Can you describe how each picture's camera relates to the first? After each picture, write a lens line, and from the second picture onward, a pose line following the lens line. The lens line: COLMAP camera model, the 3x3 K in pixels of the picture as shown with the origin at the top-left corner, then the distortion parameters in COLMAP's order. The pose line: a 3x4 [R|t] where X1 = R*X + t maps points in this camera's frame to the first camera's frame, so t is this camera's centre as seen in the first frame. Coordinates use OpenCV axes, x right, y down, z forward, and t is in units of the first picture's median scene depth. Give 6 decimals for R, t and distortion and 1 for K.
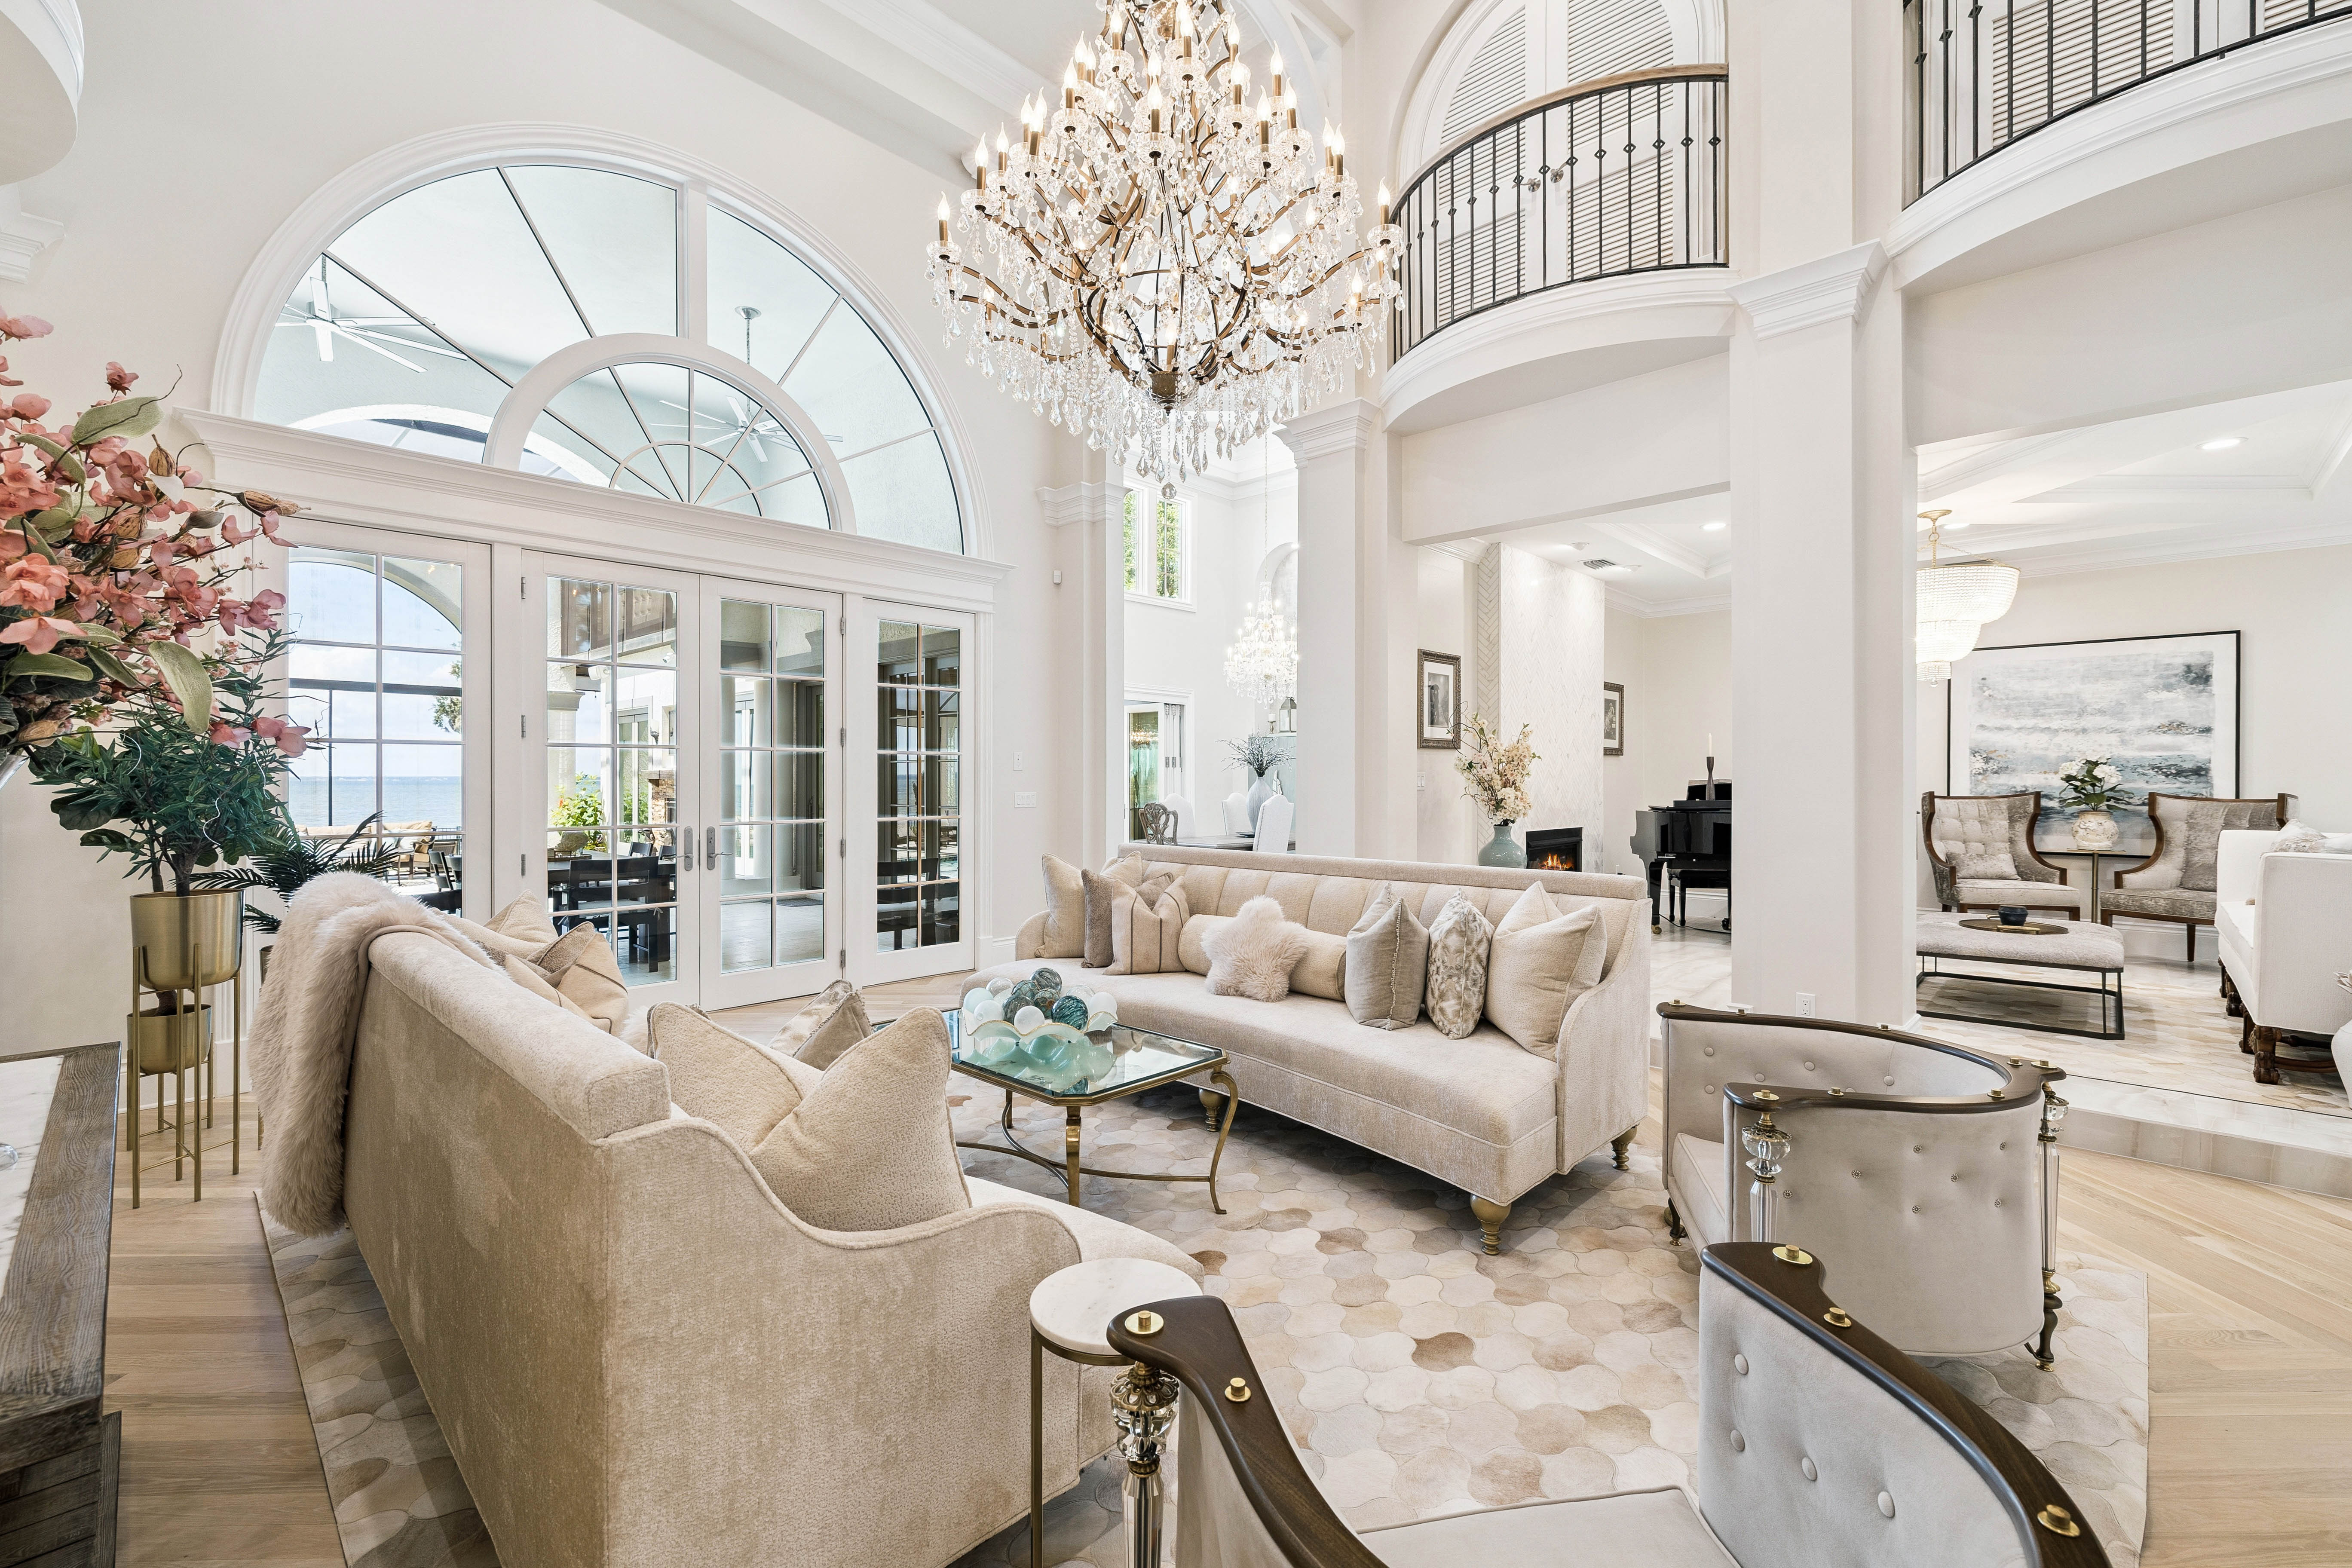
lens RADIAL K [[996.2, 0, 1174.2], [0, 996.2, 774.6], [0, 0, 1]] dist [0.002724, -0.001400]
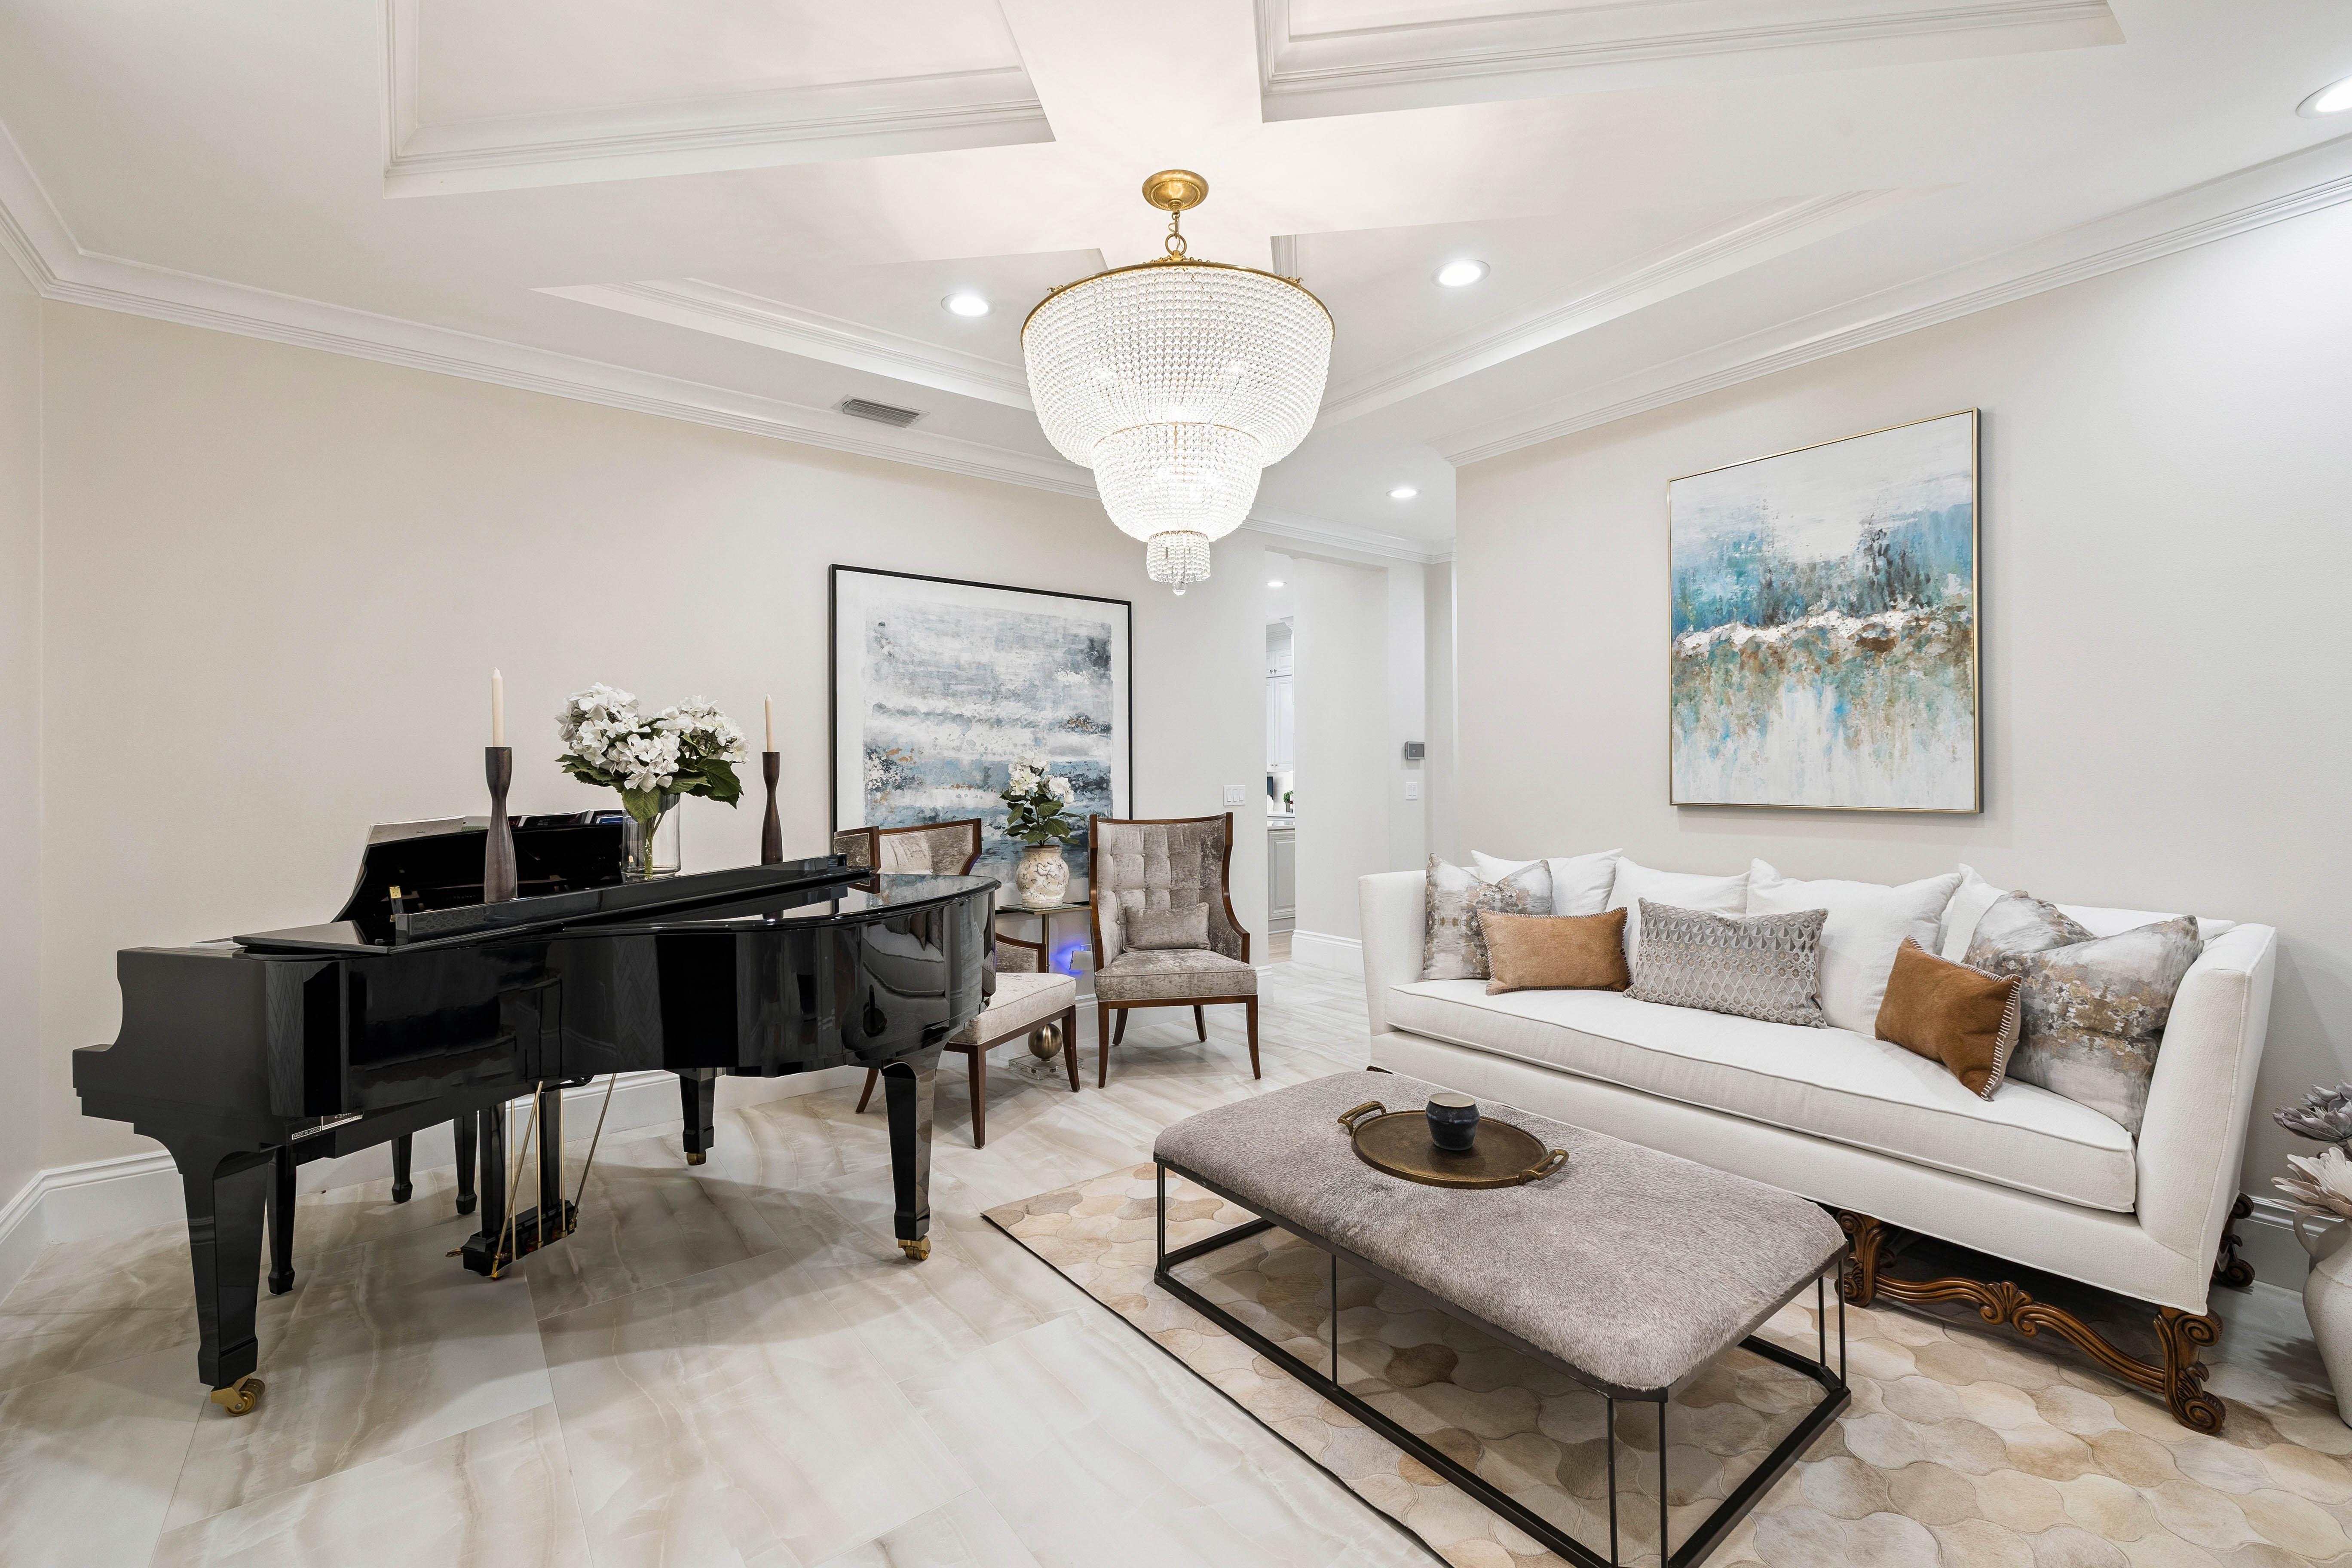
lens RADIAL K [[996.2, 0, 1176.4], [0, 996.2, 770.1], [0, 0, 1]] dist [0.002724, -0.001400]
pose [[0.155562, 0.002927, 0.987822, 0.289219], [0.001928, 0.999993, -0.003267, -0.010393], [-0.987824, 0.002413, 0.155555, 0.792747]]
